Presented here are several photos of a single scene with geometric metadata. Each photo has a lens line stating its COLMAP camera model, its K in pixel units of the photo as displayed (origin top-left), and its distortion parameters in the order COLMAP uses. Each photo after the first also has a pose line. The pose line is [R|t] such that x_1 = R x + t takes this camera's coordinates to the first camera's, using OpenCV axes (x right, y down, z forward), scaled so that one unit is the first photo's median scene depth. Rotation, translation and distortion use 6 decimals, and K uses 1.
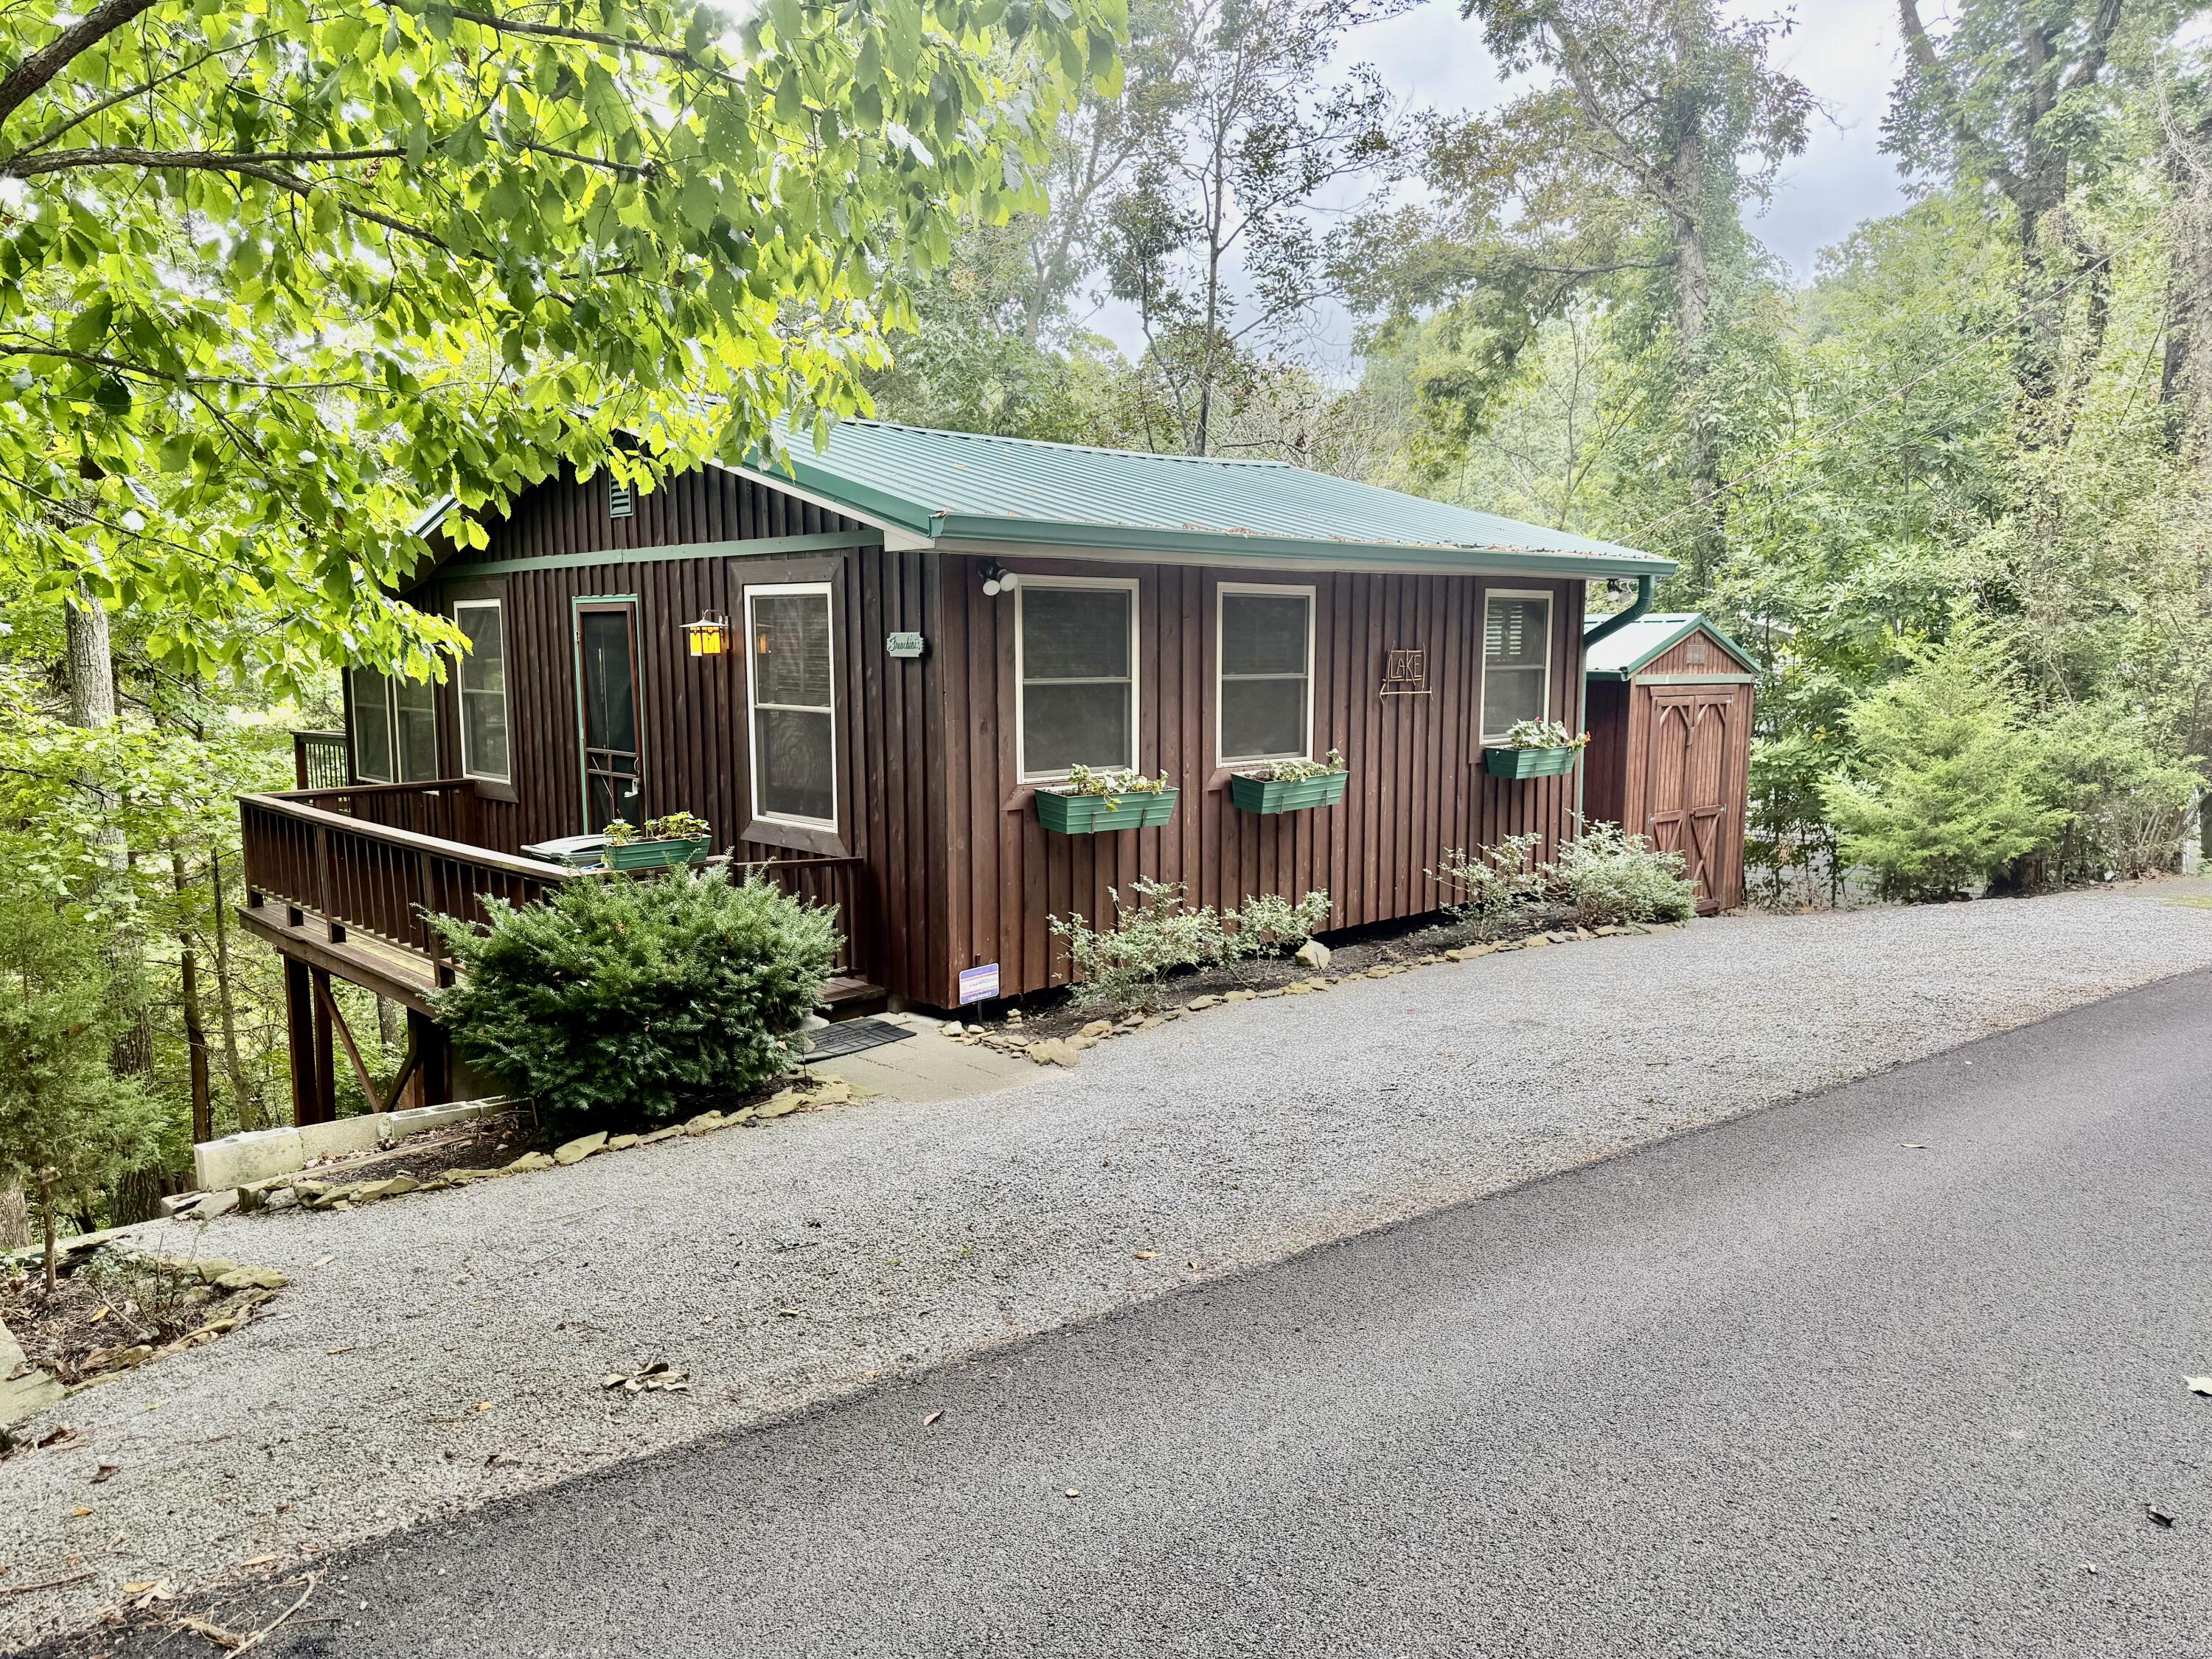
lens RADIAL K [[1548.0, 0, 1109.8], [0, 1548.0, 839.9], [0, 0, 1]] dist [0.104342, -0.147911]
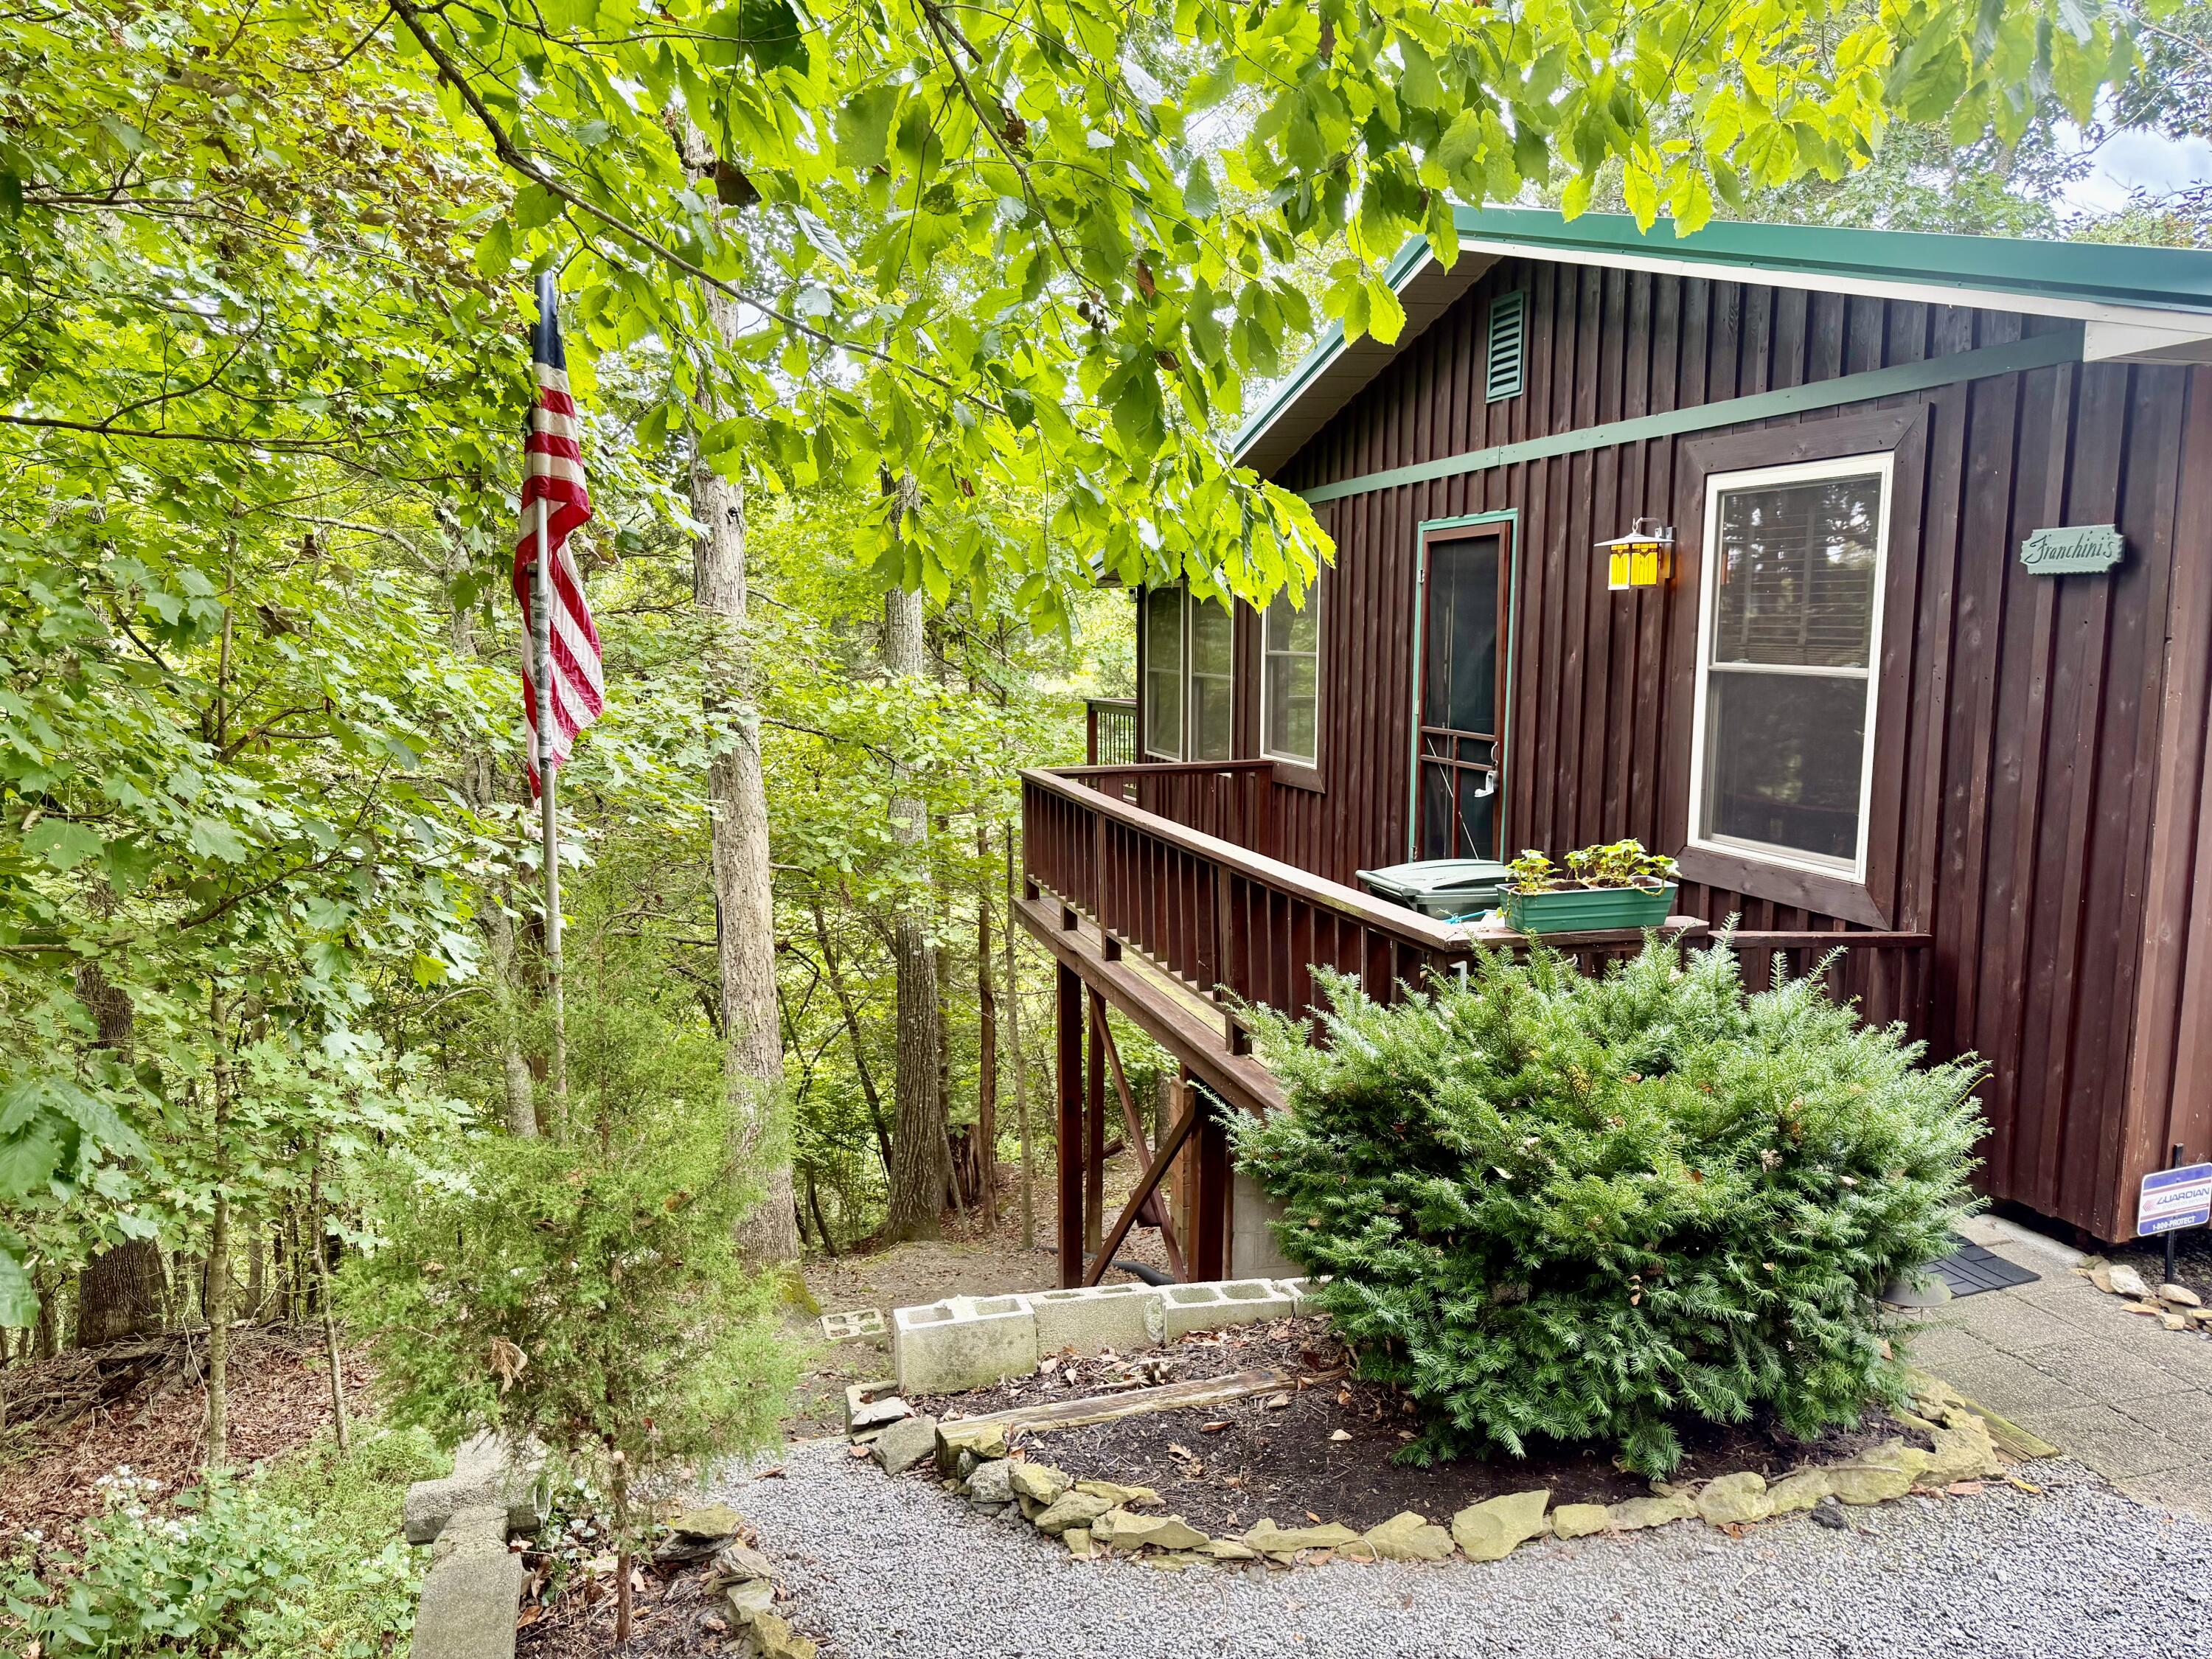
lens RADIAL K [[1567.0, 0, 1106.0], [0, 1567.0, 829.5], [0, 0, 1]] dist [0.080080, -0.109808]
pose [[0.890585, 0.060270, -0.450806, -0.151467], [-0.057585, 0.998147, 0.019685, -0.018710], [0.451157, 0.008428, 0.892405, 0.315053]]
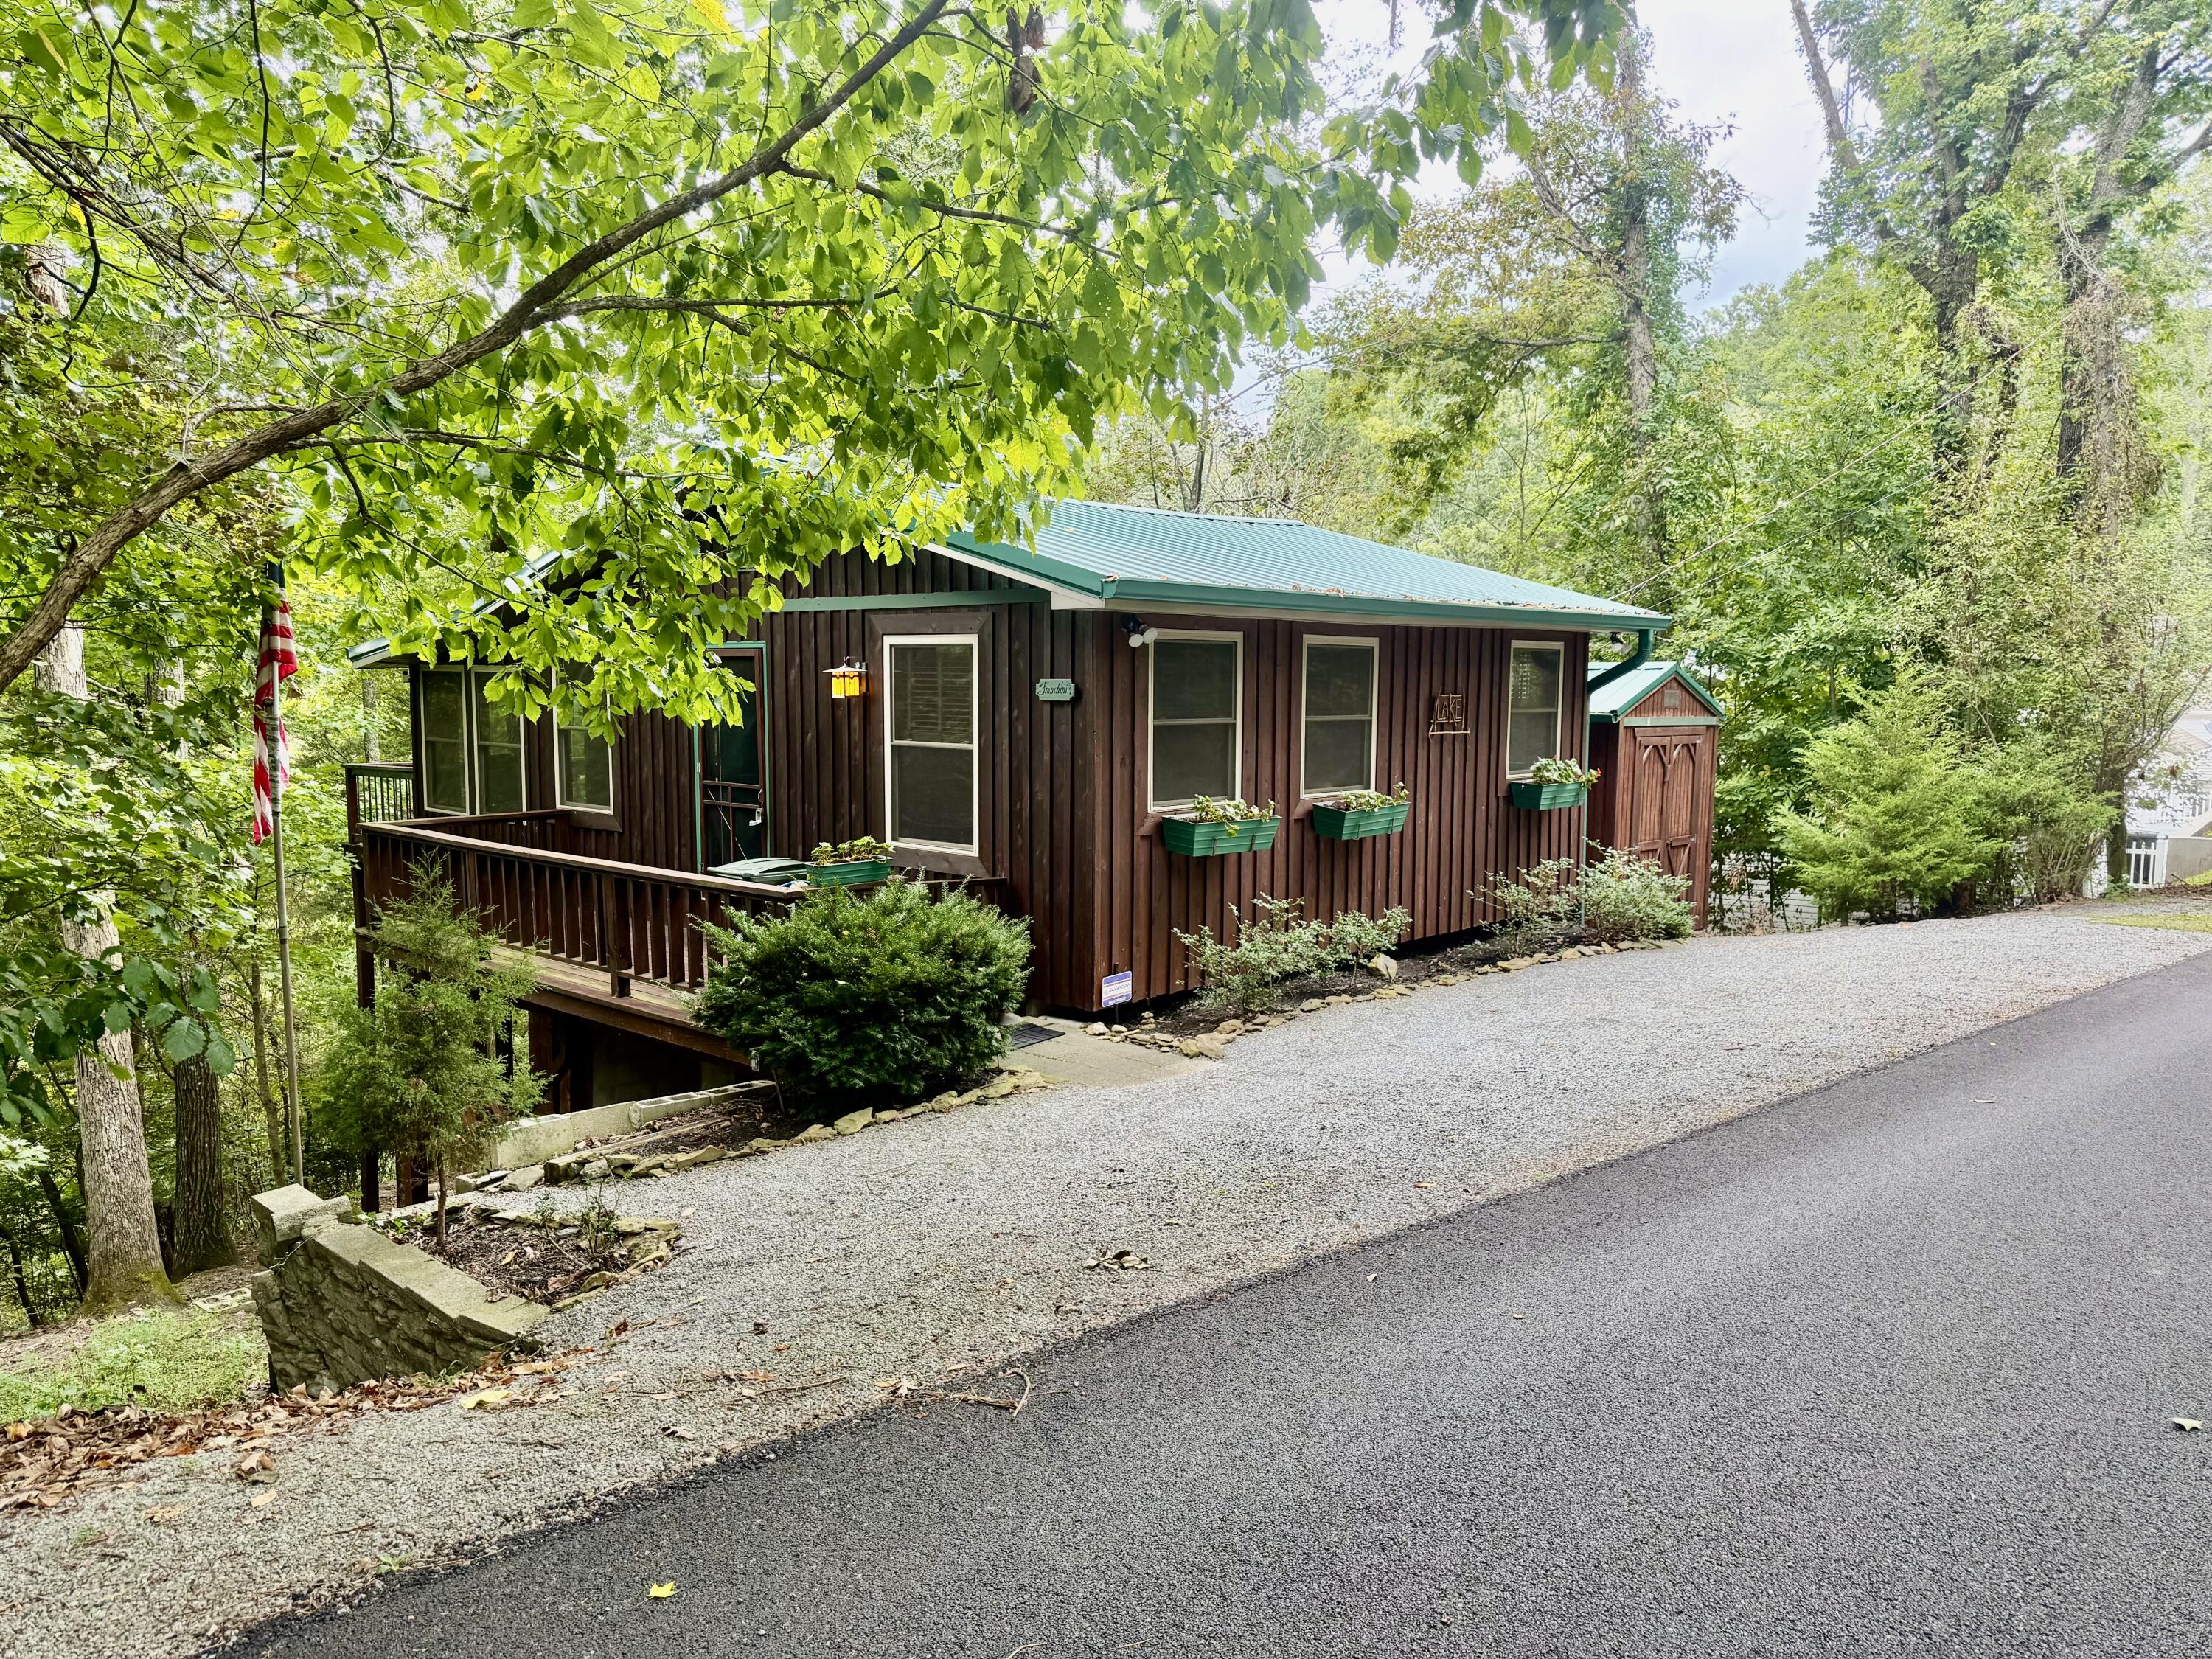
lens RADIAL K [[1543.0, 0, 1098.4], [0, 1543.0, 836.7], [0, 0, 1]] dist [0.139387, -0.240948]
pose [[0.998104, 0.000025, 0.061550, -0.147187], [0.001528, 0.999681, -0.025193, 0.008919], [-0.061531, 0.025240, 0.997786, -0.111506]]
